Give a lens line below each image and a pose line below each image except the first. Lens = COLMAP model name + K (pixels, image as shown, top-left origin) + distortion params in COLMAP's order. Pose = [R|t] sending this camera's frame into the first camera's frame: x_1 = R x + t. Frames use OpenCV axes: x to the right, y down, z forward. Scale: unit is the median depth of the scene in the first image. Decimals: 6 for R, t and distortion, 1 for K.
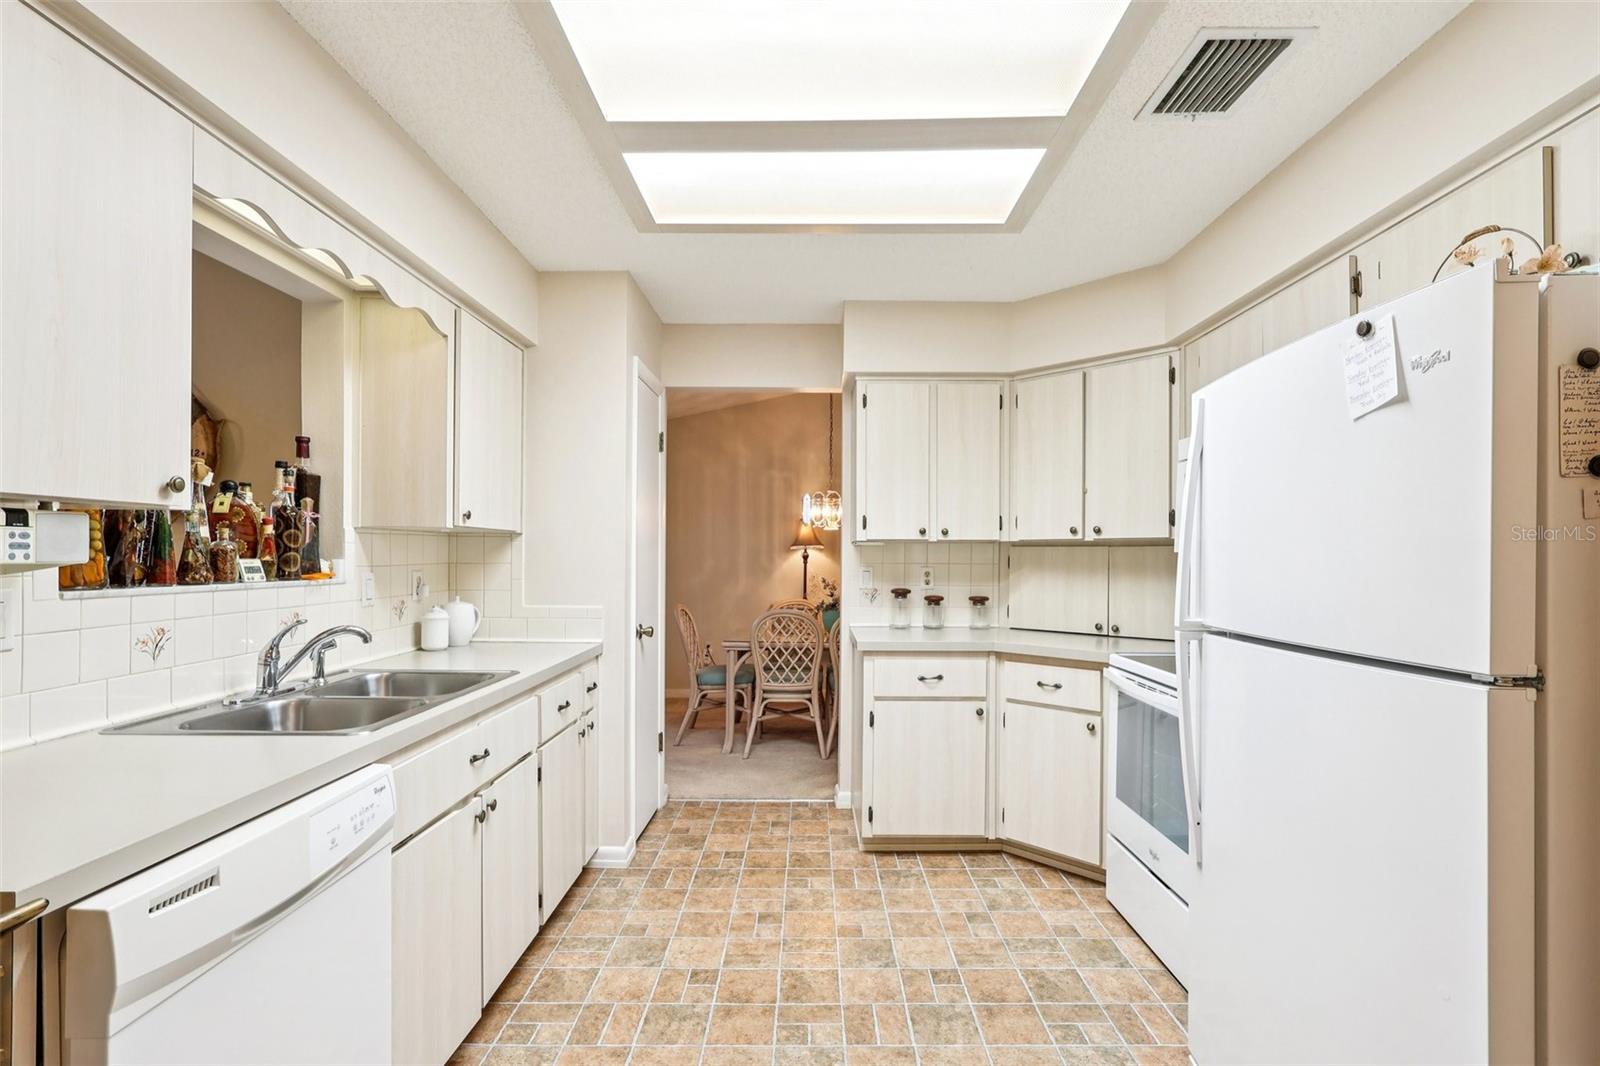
lens RADIAL K [[745.1, 0, 807.6], [0, 745.1, 557.2], [0, 0, 1]] dist [-0.004370, 0.001149]
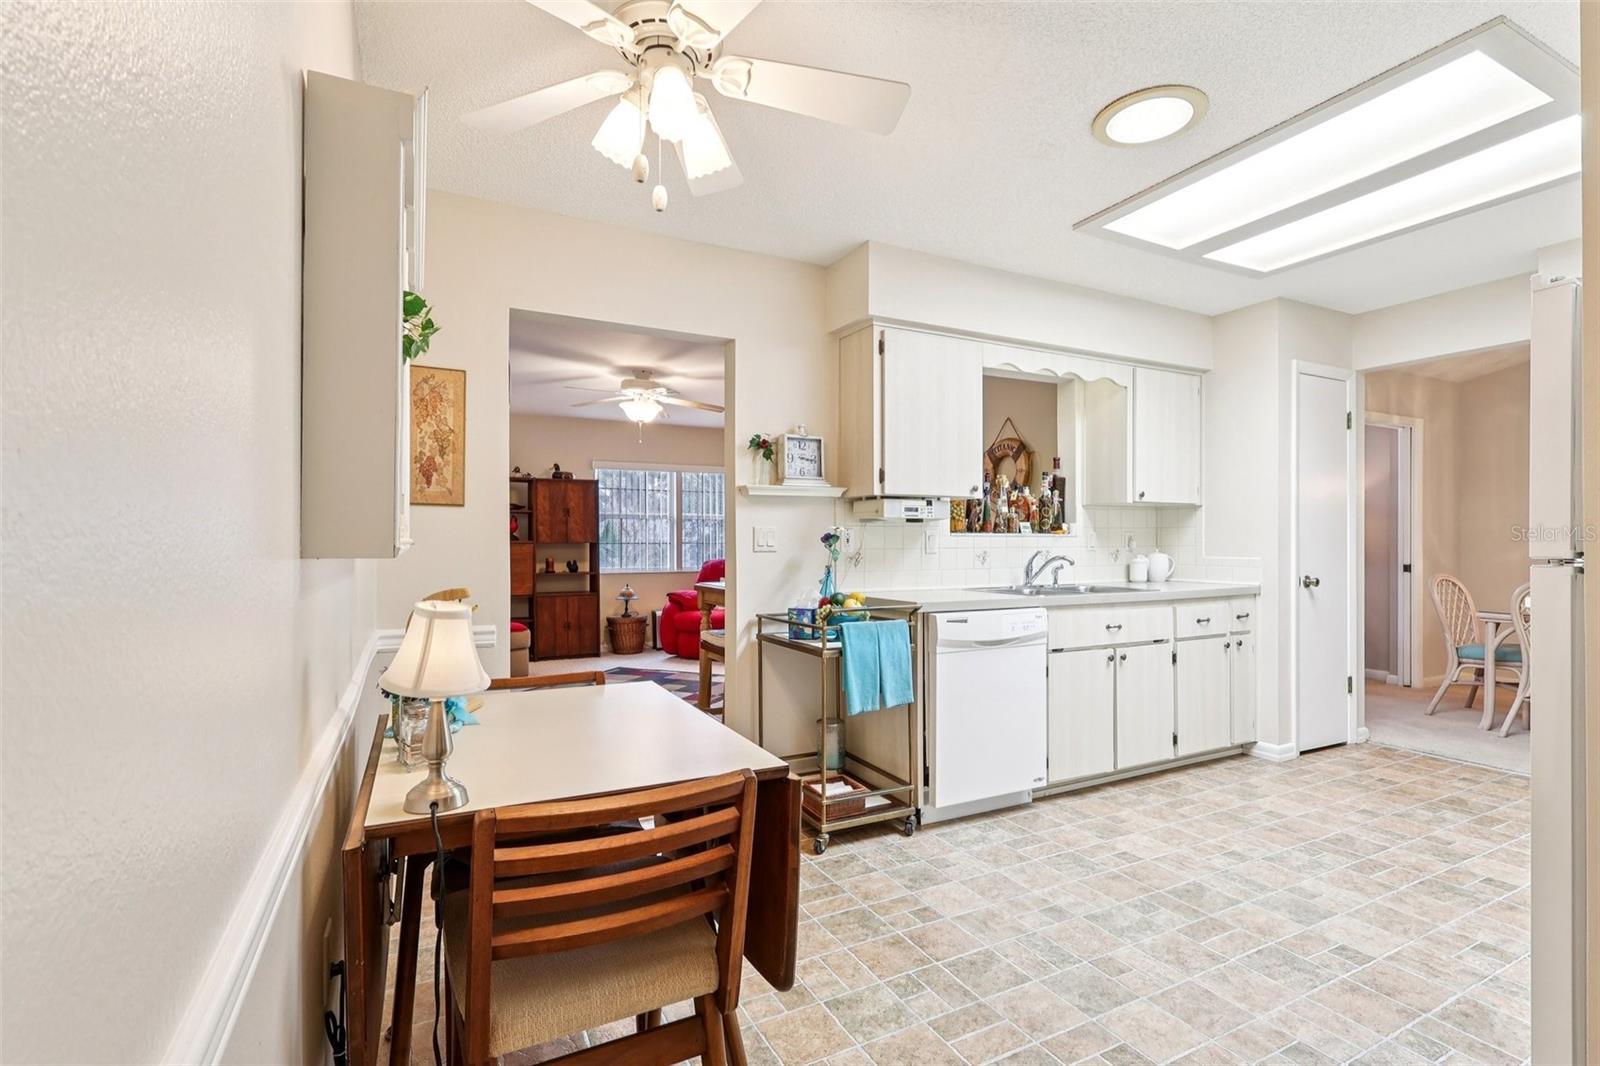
lens RADIAL K [[745.1, 0, 811.1], [0, 745.1, 541.2], [0, 0, 1]] dist [-0.004370, 0.001149]
pose [[0.472876, -0.007575, -0.881097, 0.529211], [0.001915, 0.999970, -0.007569, 0.047177], [0.881127, 0.001892, 0.472876, -0.330003]]
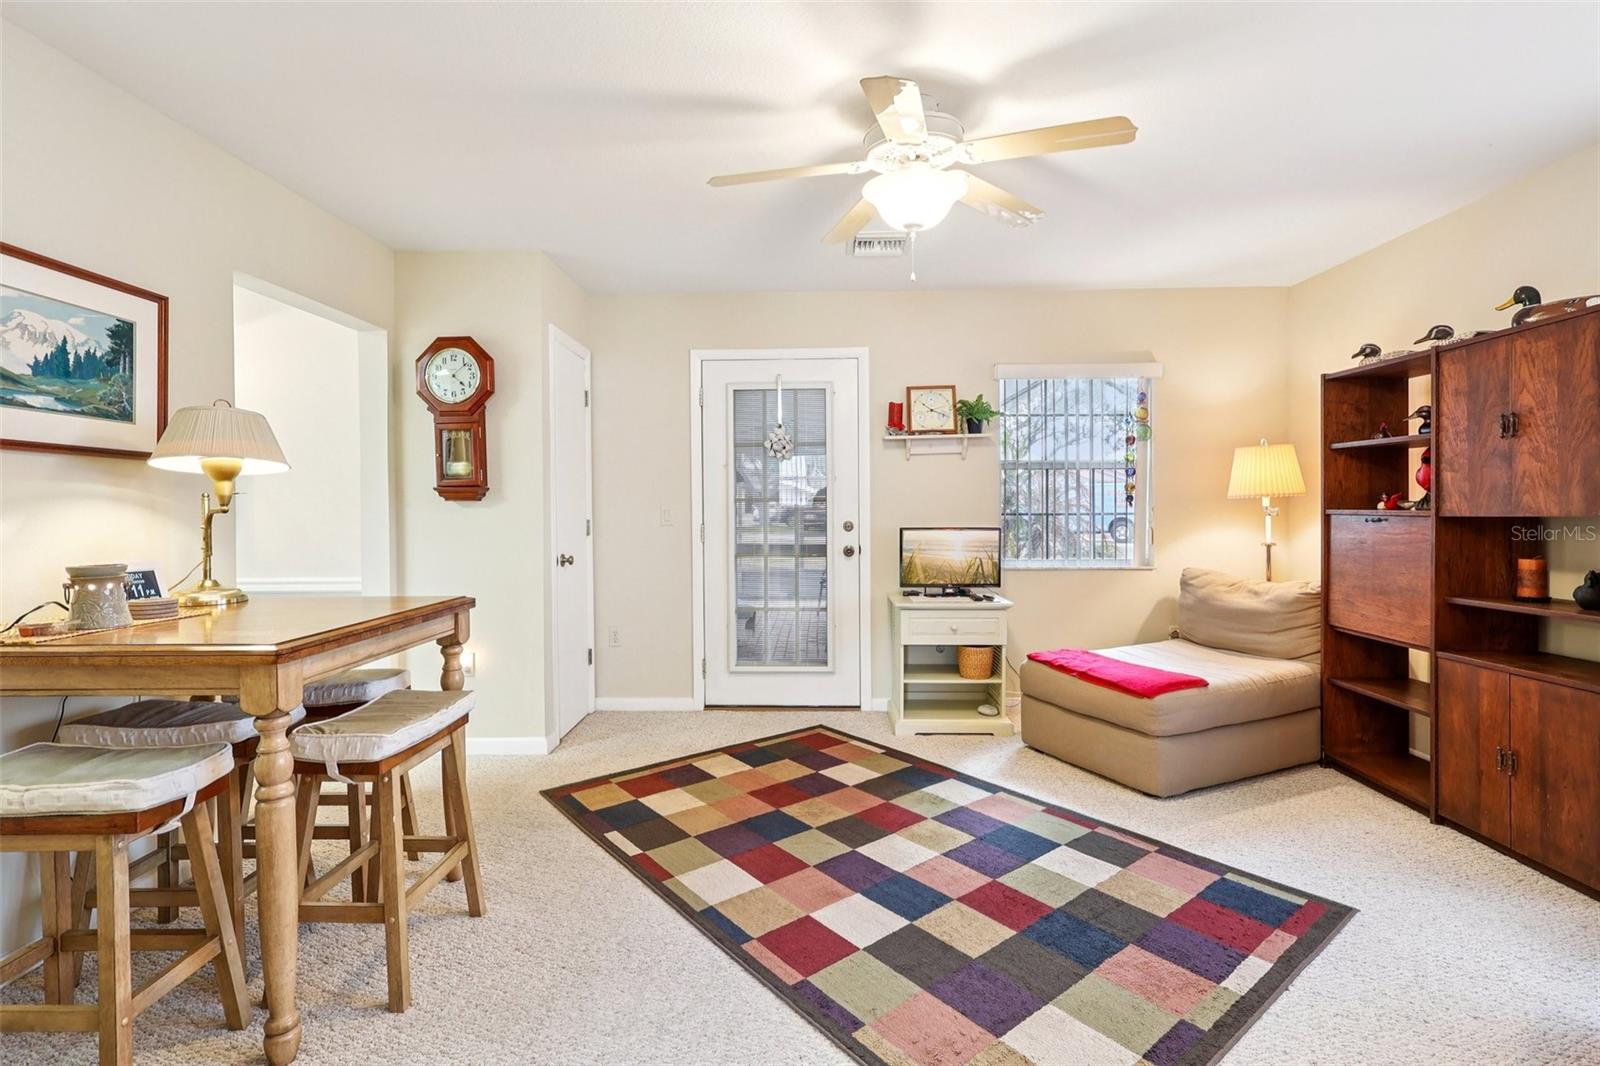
lens RADIAL K [[745.1, 0, 802.2], [0, 745.1, 520.7], [0, 0, 1]] dist [-0.004370, 0.001149]
pose [[-0.999944, -0.002308, 0.010337, -1.658086], [-0.002133, 0.999855, 0.016918, 0.019614], [-0.010374, 0.016895, -0.999803, 1.270474]]
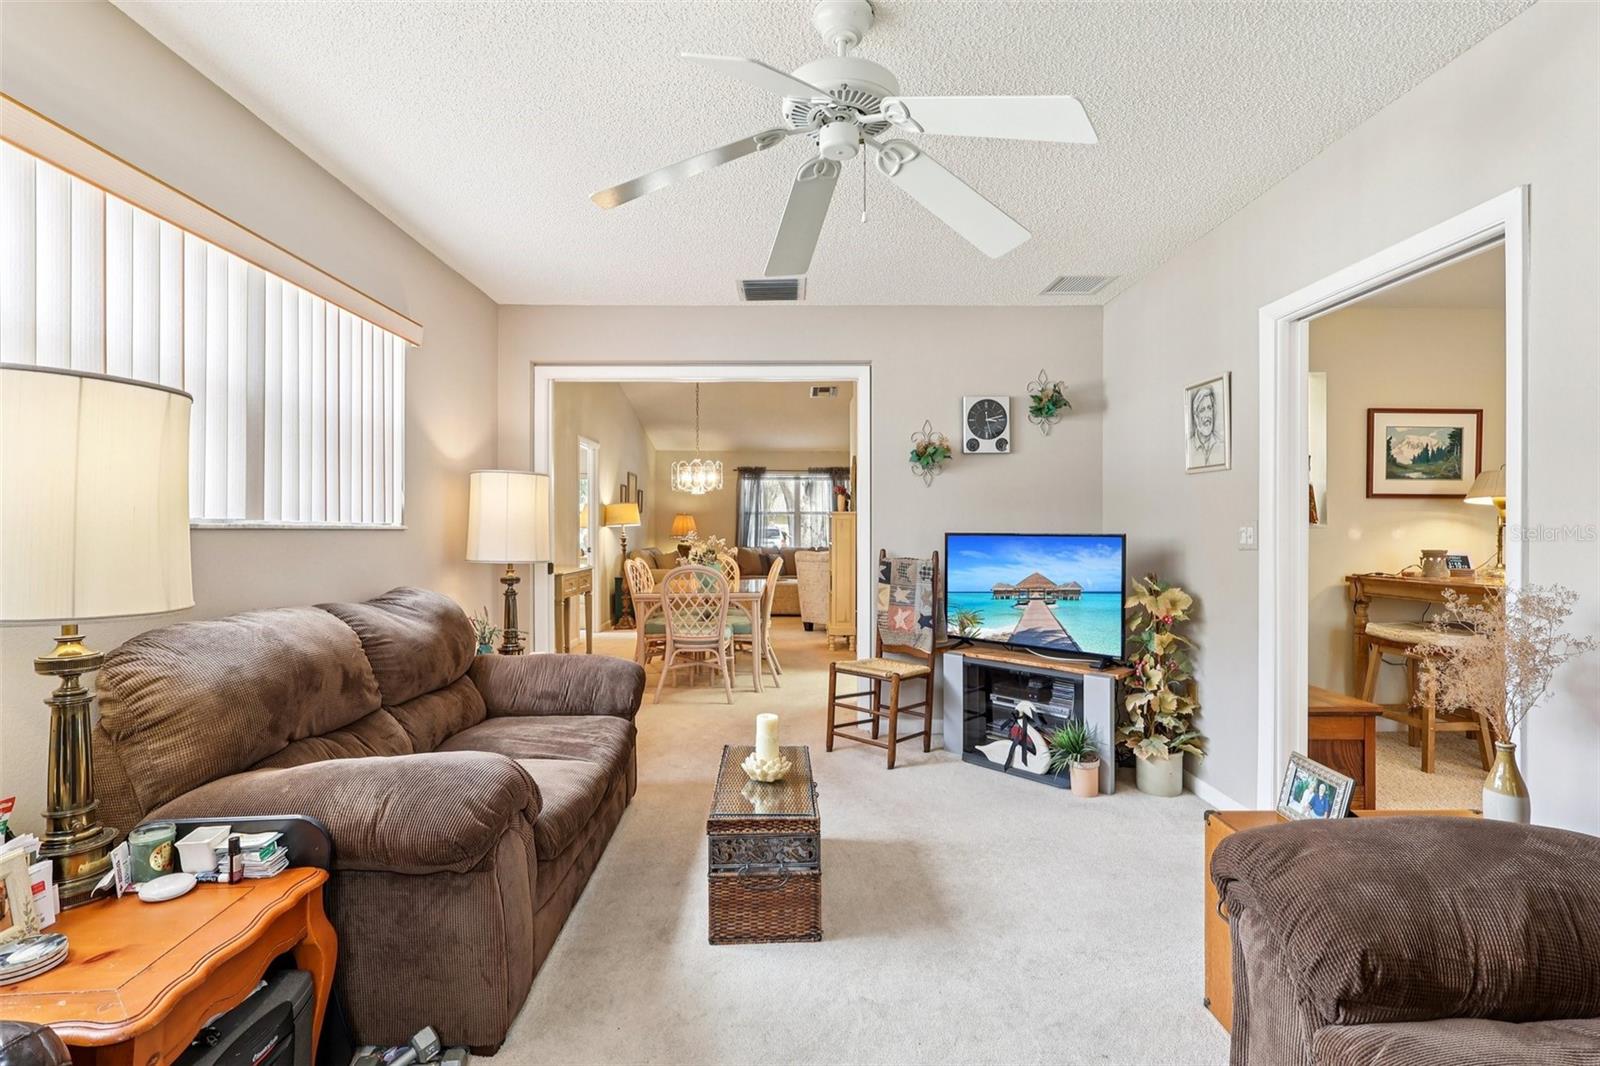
lens RADIAL K [[745.1, 0, 798.3], [0, 745.1, 531.6], [0, 0, 1]] dist [-0.004370, 0.001149]
pose [[-0.028115, -0.009471, 0.999560, -2.597339], [0.001361, 0.999954, 0.009513, 0.020806], [-0.999604, 0.001627, -0.028100, 2.027917]]
